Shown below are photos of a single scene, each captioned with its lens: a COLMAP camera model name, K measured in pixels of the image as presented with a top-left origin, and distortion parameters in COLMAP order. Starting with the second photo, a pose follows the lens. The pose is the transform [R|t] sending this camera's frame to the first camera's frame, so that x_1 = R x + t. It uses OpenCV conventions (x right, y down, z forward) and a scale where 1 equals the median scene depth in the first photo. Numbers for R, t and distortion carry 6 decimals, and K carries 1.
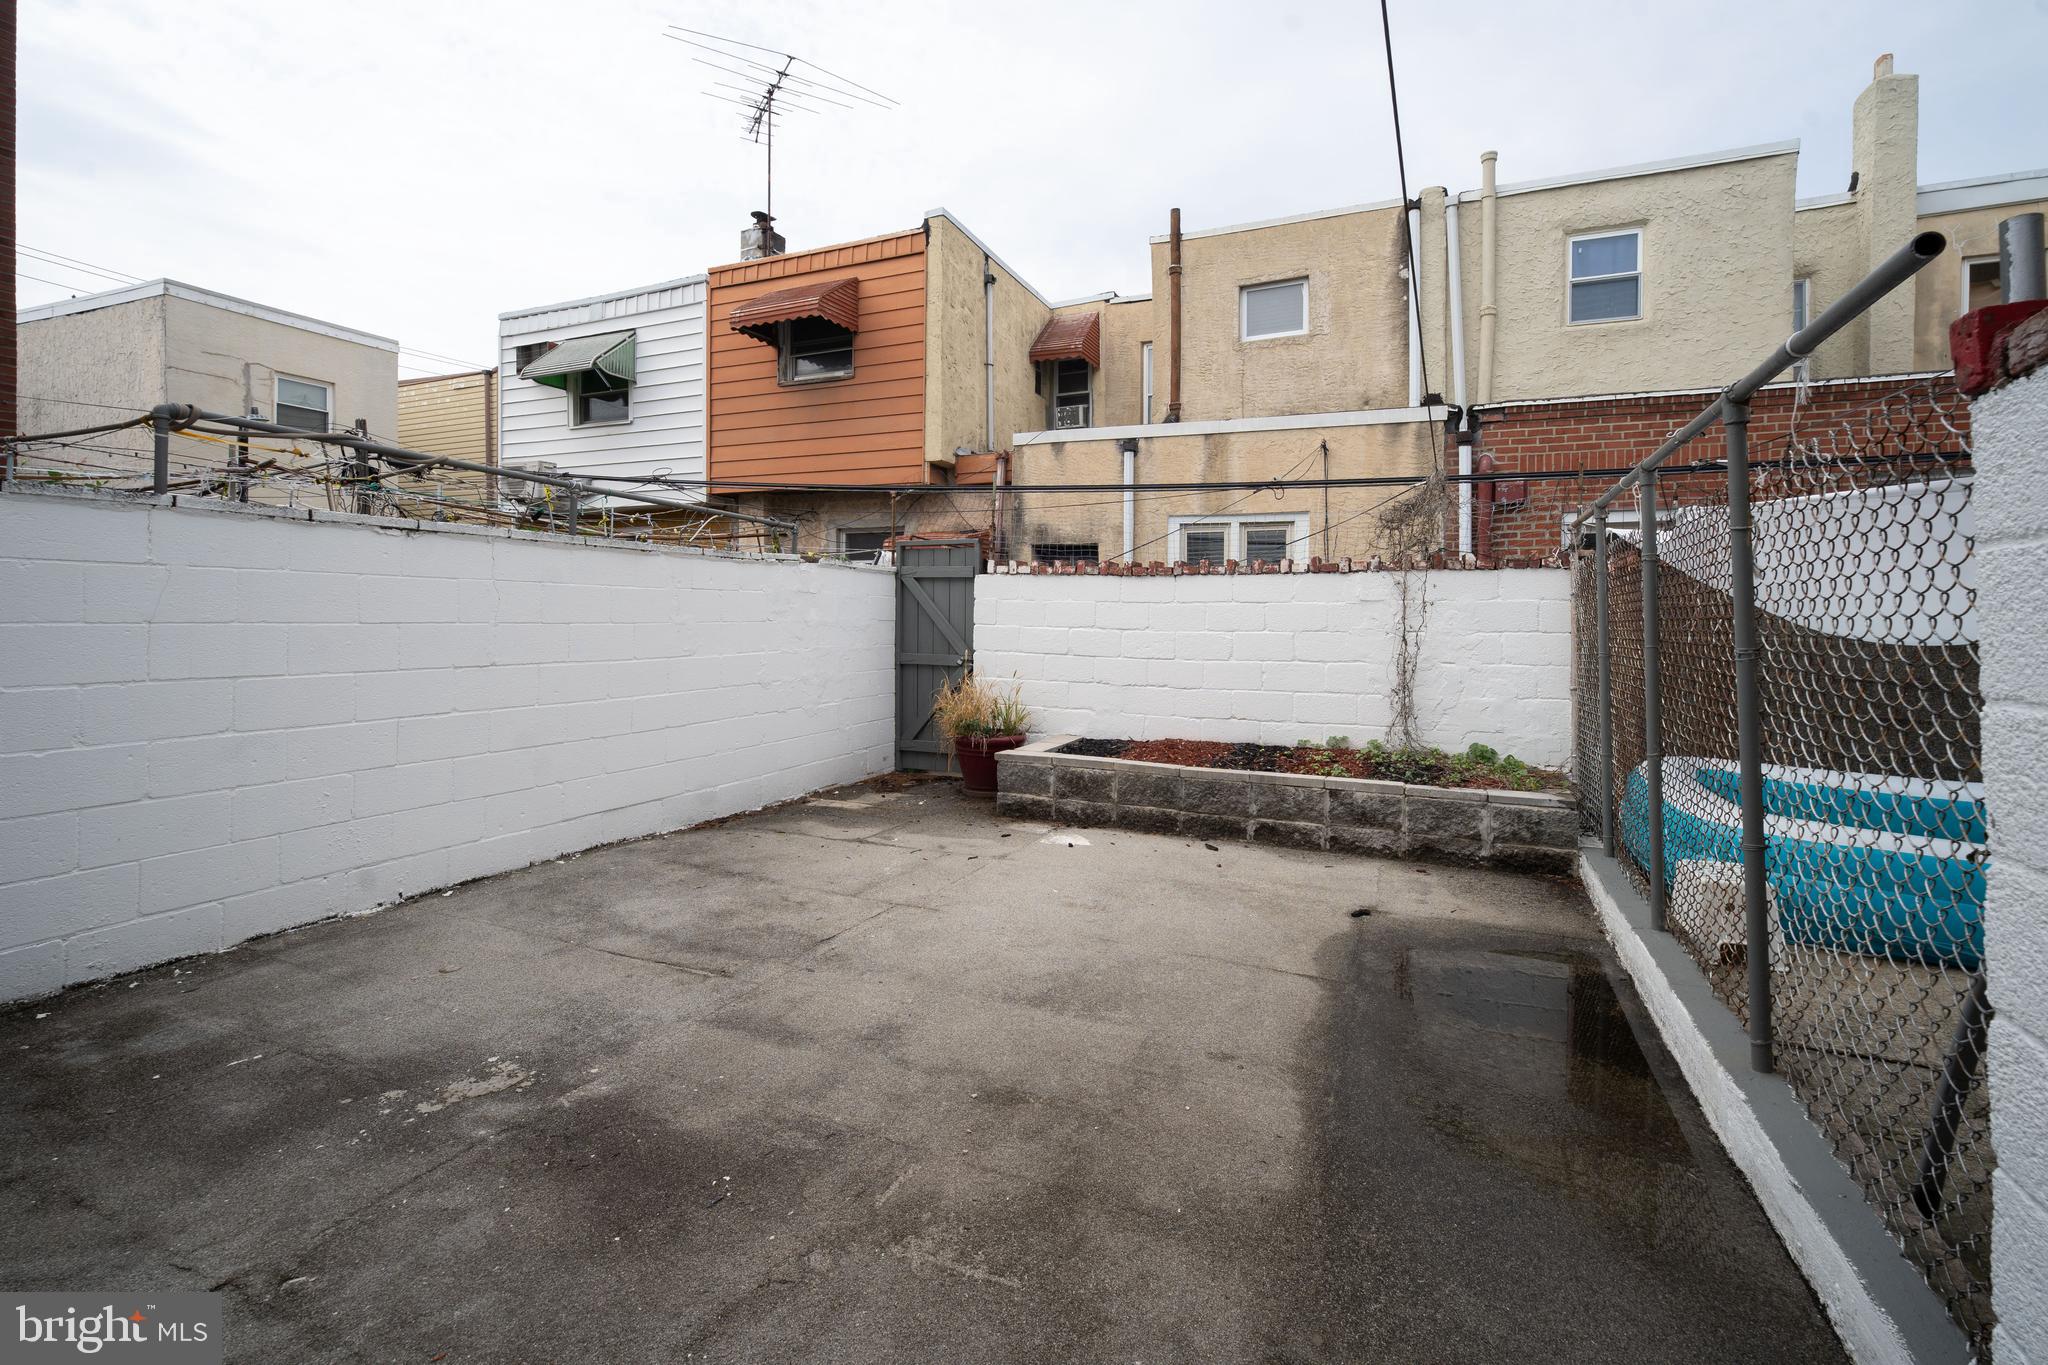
lens RADIAL K [[871.1, 0, 1024.6], [0, 871.1, 649.2], [0, 0, 1]] dist [0.002220, -0.000434]
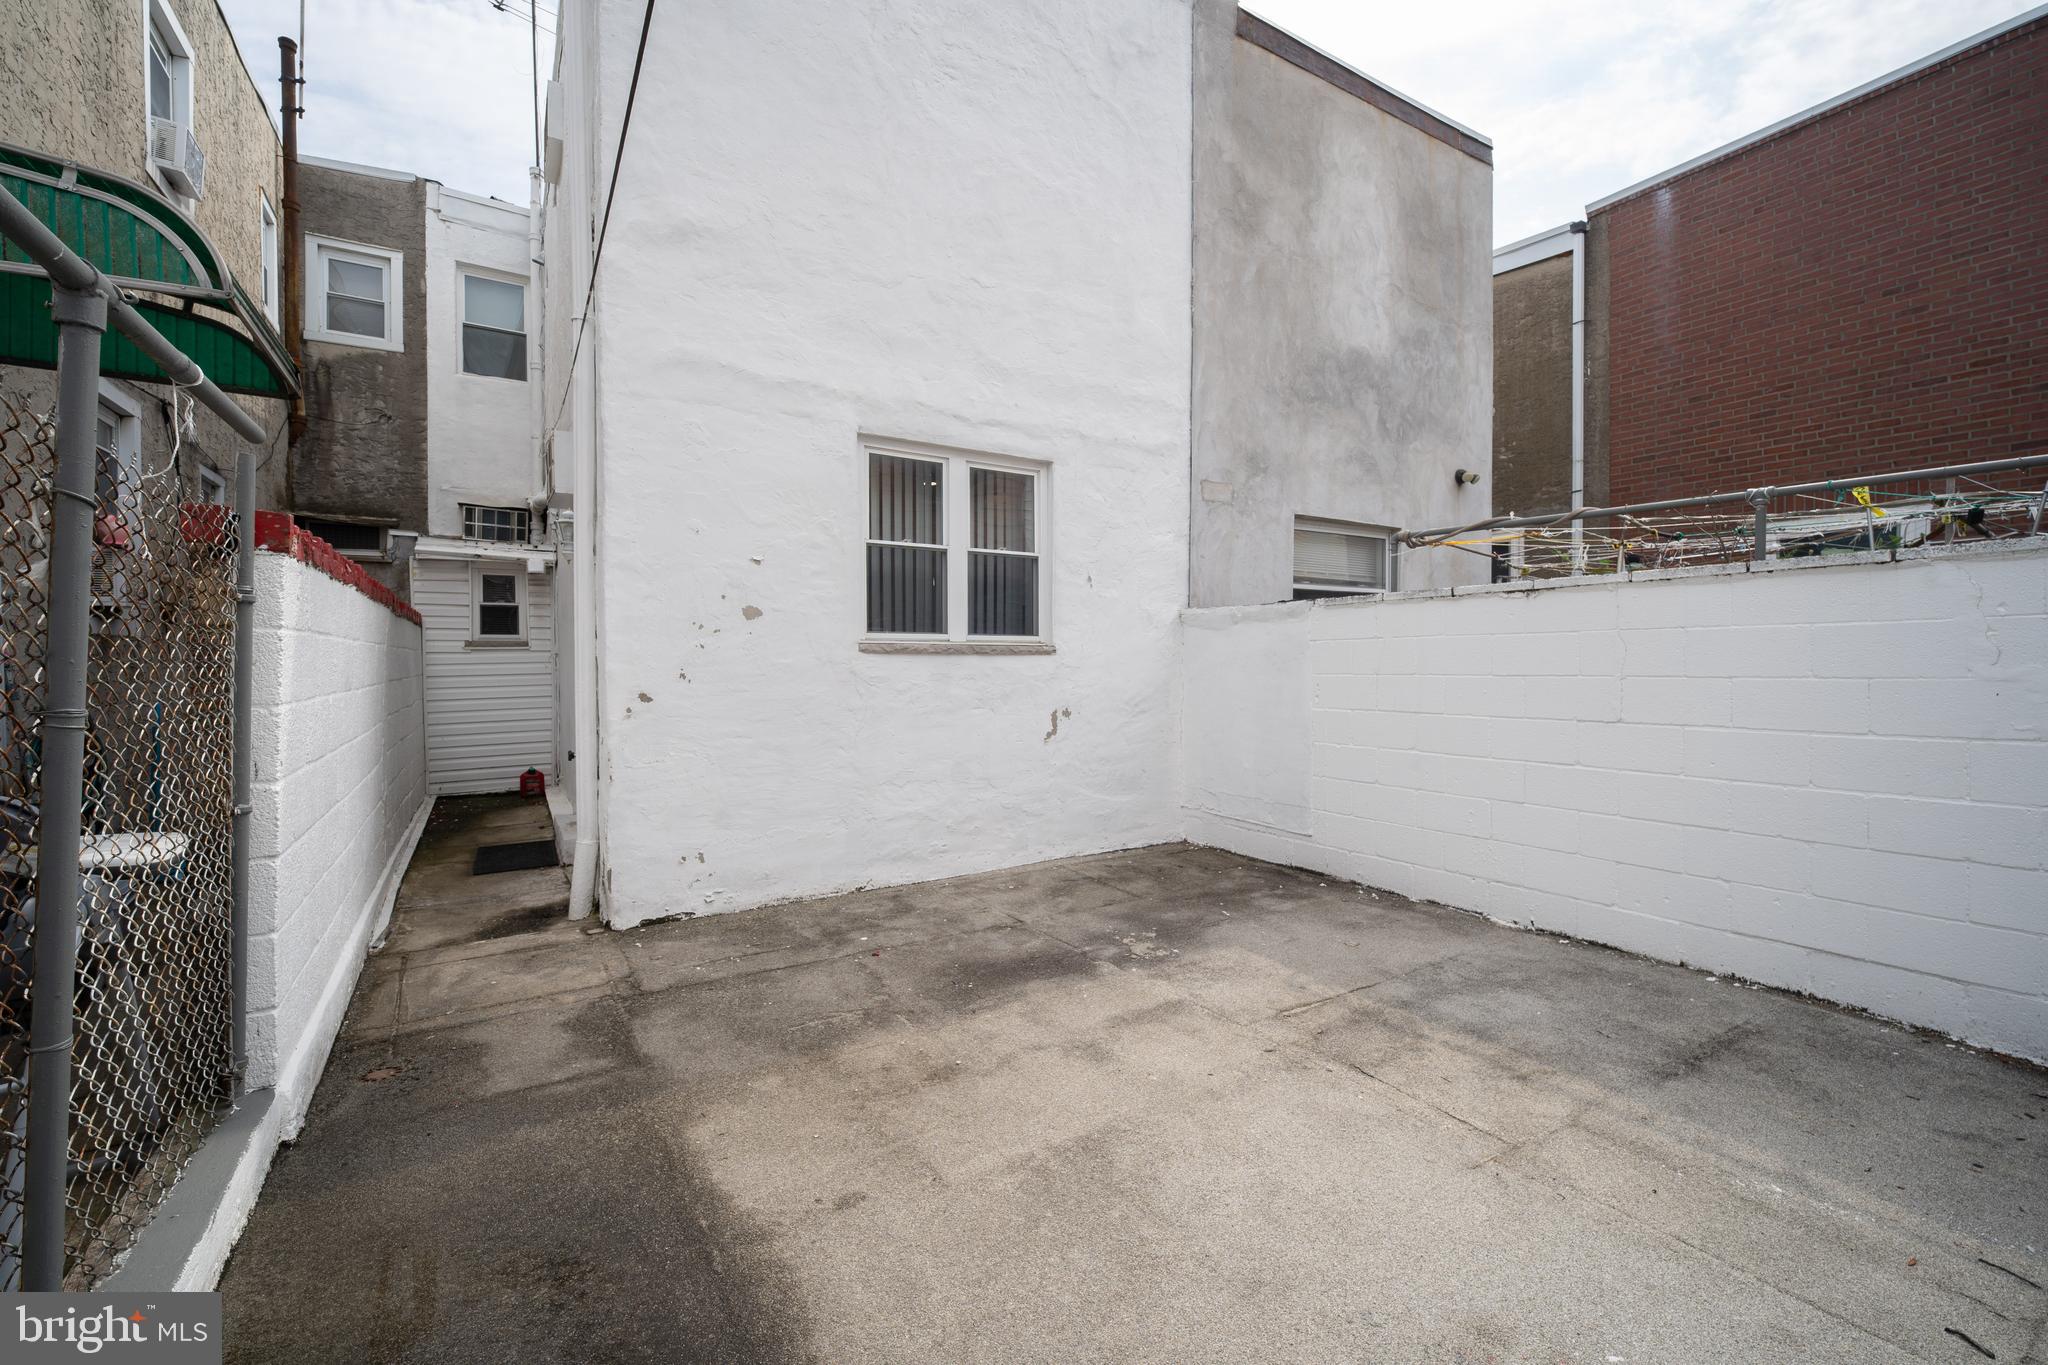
lens RADIAL K [[871.1, 0, 1024.6], [0, 871.1, 649.2], [0, 0, 1]] dist [0.002220, -0.000434]
pose [[-0.557574, -0.025940, -0.829722, 0.858323], [-0.033138, 0.999410, -0.008976, -0.048136], [0.829465, 0.022490, -0.558105, 1.644508]]
